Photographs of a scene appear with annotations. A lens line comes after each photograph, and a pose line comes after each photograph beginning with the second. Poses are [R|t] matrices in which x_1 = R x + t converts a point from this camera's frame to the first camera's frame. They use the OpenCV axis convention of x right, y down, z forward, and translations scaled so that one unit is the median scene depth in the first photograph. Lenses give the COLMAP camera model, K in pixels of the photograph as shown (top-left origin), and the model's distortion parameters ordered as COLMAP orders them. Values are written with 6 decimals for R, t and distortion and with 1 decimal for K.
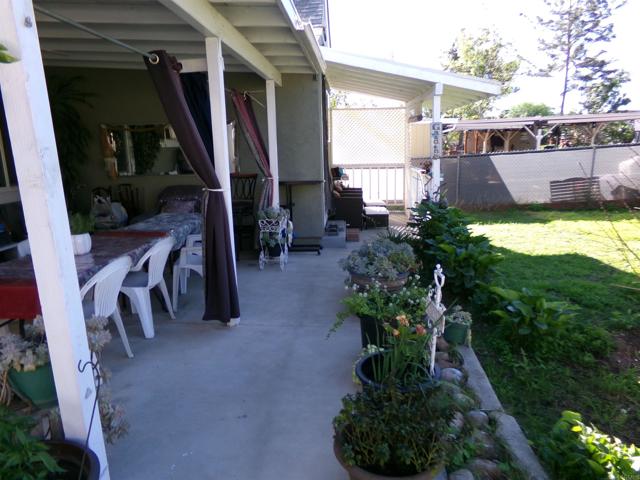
lens RADIAL K [[460.2, 0, 318.9], [0, 460.2, 252.1], [0, 0, 1]] dist [-0.003391, 0.037738]
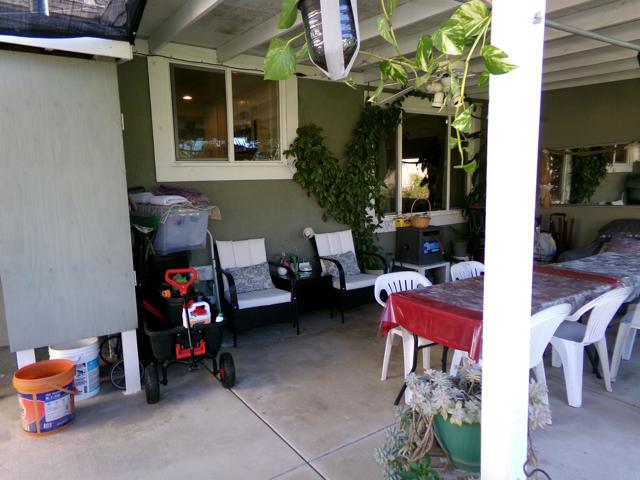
lens RADIAL K [[460.2, 0, 318.9], [0, 460.2, 252.1], [0, 0, 1]] dist [-0.003391, 0.037738]
pose [[0.667889, 0.120481, -0.734444, -0.103674], [-0.161507, 0.986758, 0.015000, -0.018769], [0.726526, 0.108600, 0.678503, 0.098221]]
